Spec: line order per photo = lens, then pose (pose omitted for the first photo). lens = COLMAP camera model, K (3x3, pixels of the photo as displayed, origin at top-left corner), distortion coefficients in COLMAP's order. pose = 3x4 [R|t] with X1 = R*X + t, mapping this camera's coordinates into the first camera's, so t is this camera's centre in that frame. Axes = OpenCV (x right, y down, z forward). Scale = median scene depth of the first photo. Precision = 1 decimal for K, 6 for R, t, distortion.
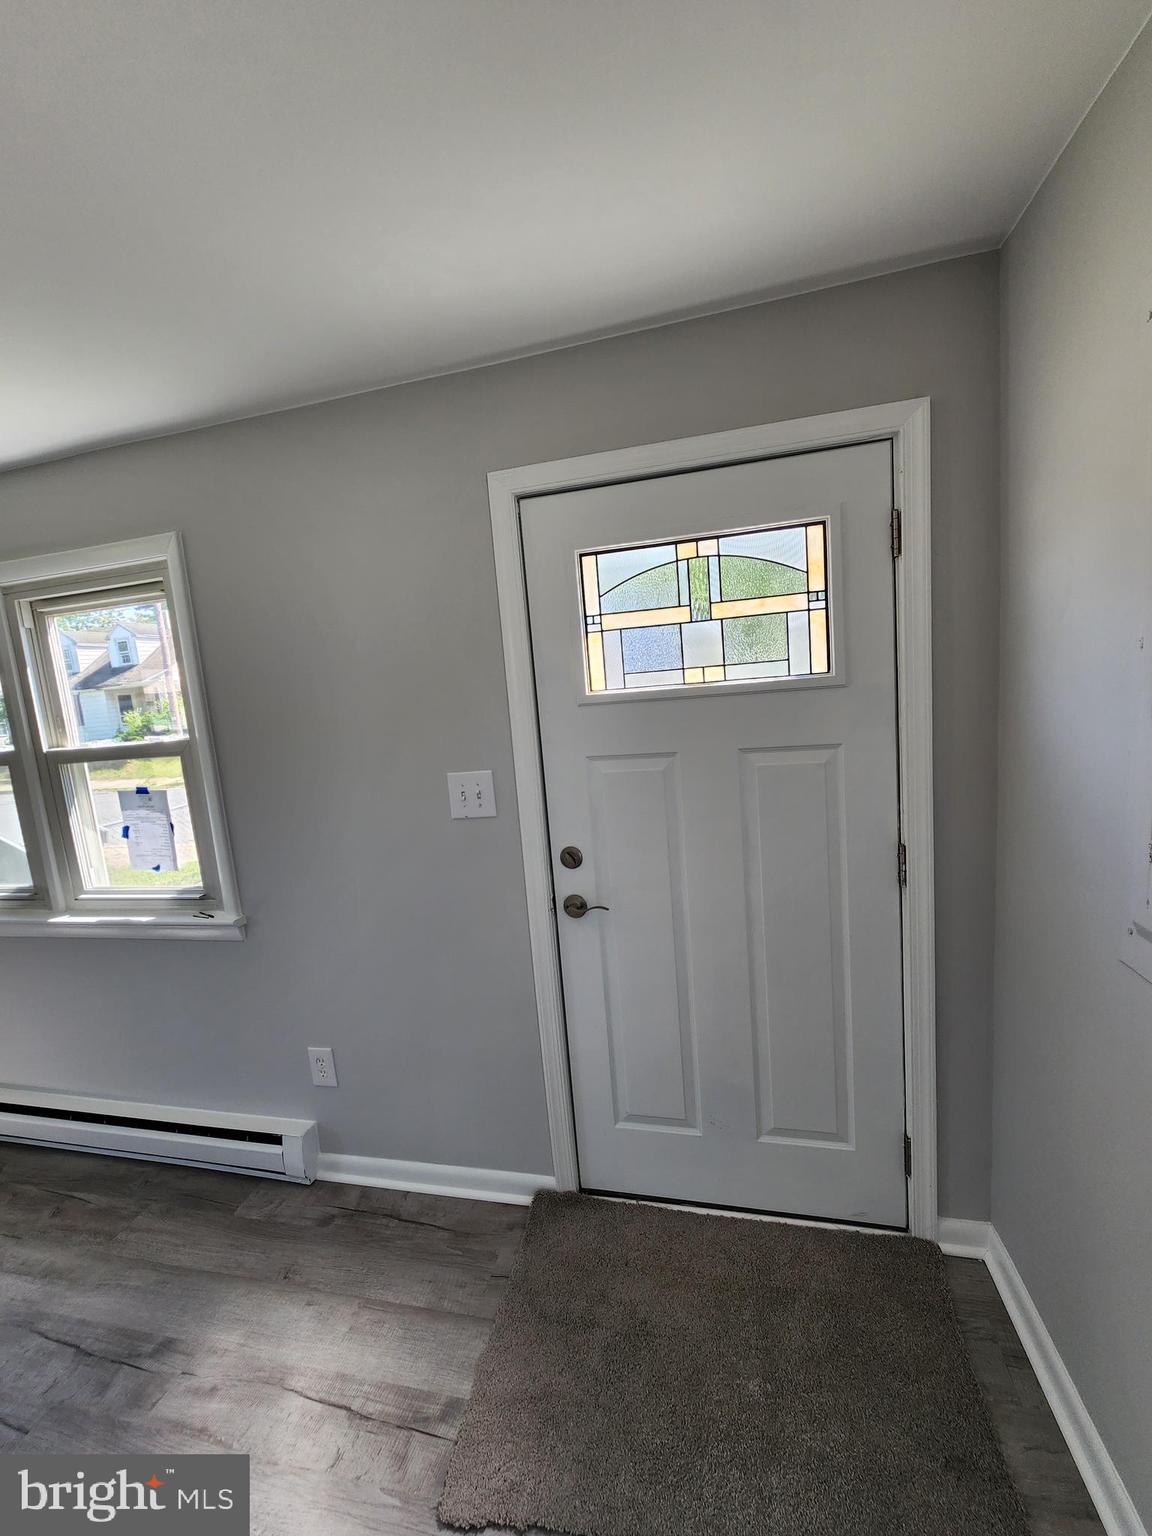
lens RADIAL K [[628.3, 0, 580.5], [0, 628.3, 766.9], [0, 0, 1]] dist [-0.000873, -0.000944]
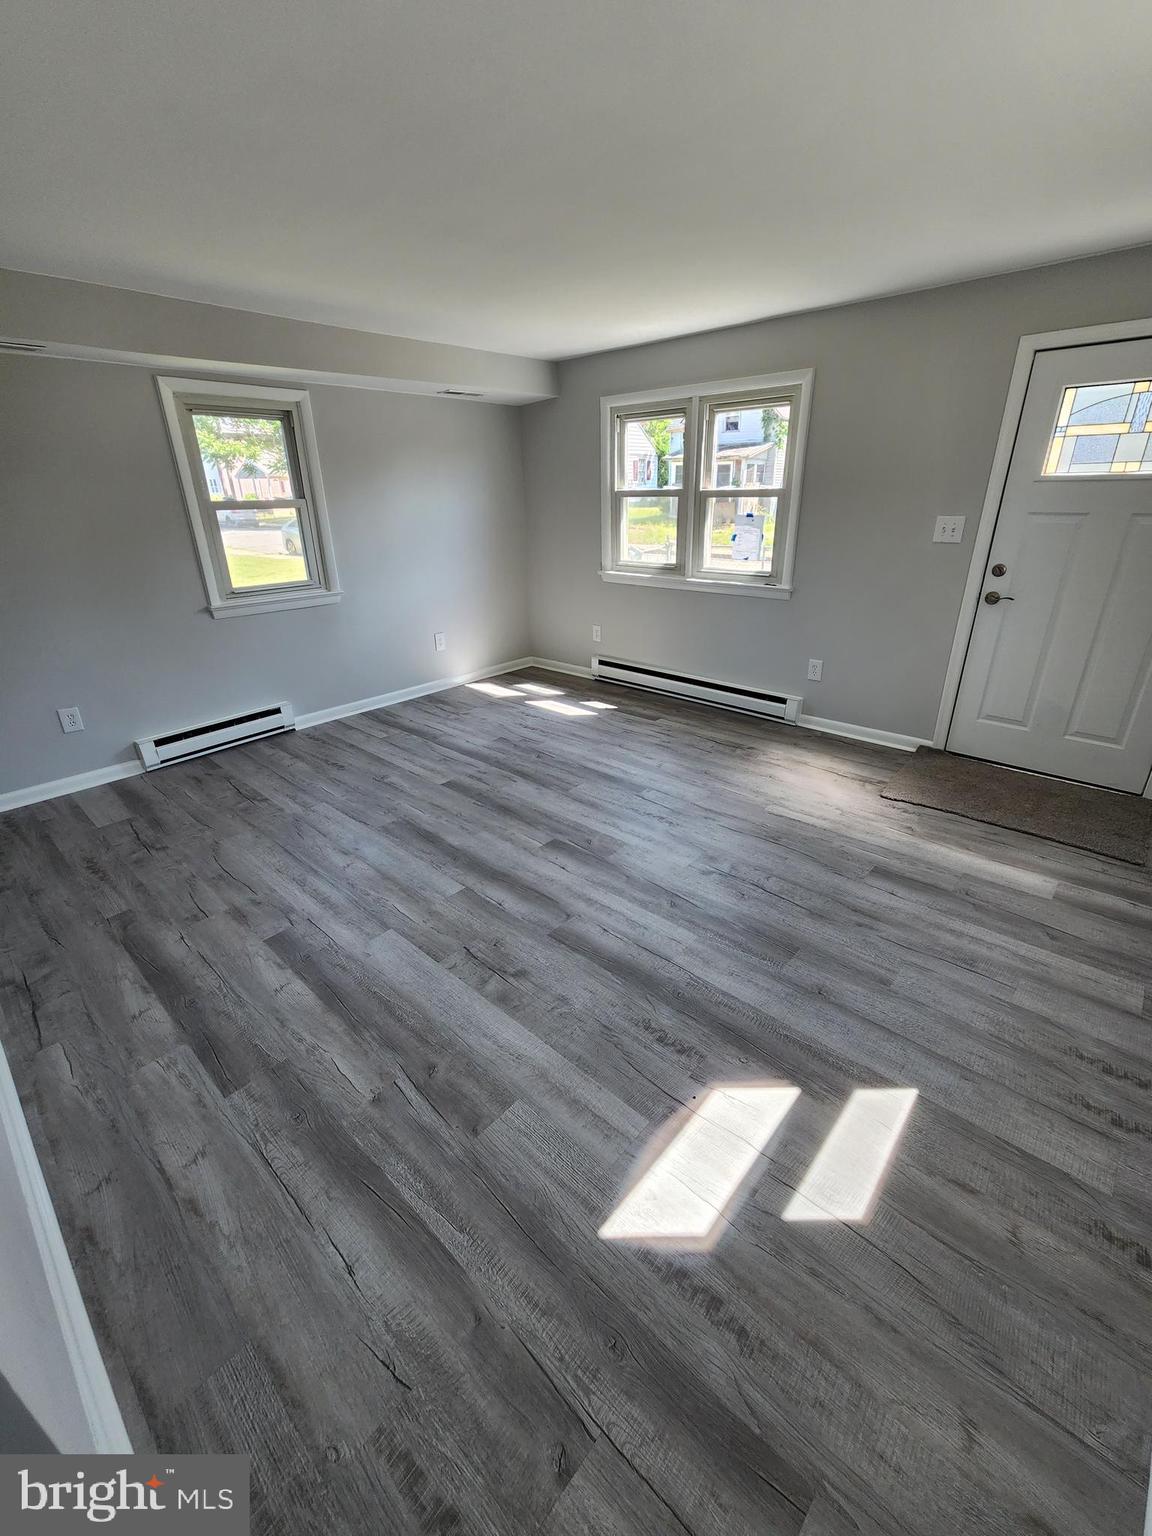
lens RADIAL K [[649.1, 0, 576.0], [0, 649.1, 768.0], [0, 0, 1]] dist [-0.000631, 0.007178]
pose [[0.869559, 0.255203, -0.422776, -0.136940], [-0.110796, 0.935112, 0.336586, 0.177891], [0.481240, -0.245839, 0.841410, -1.335113]]
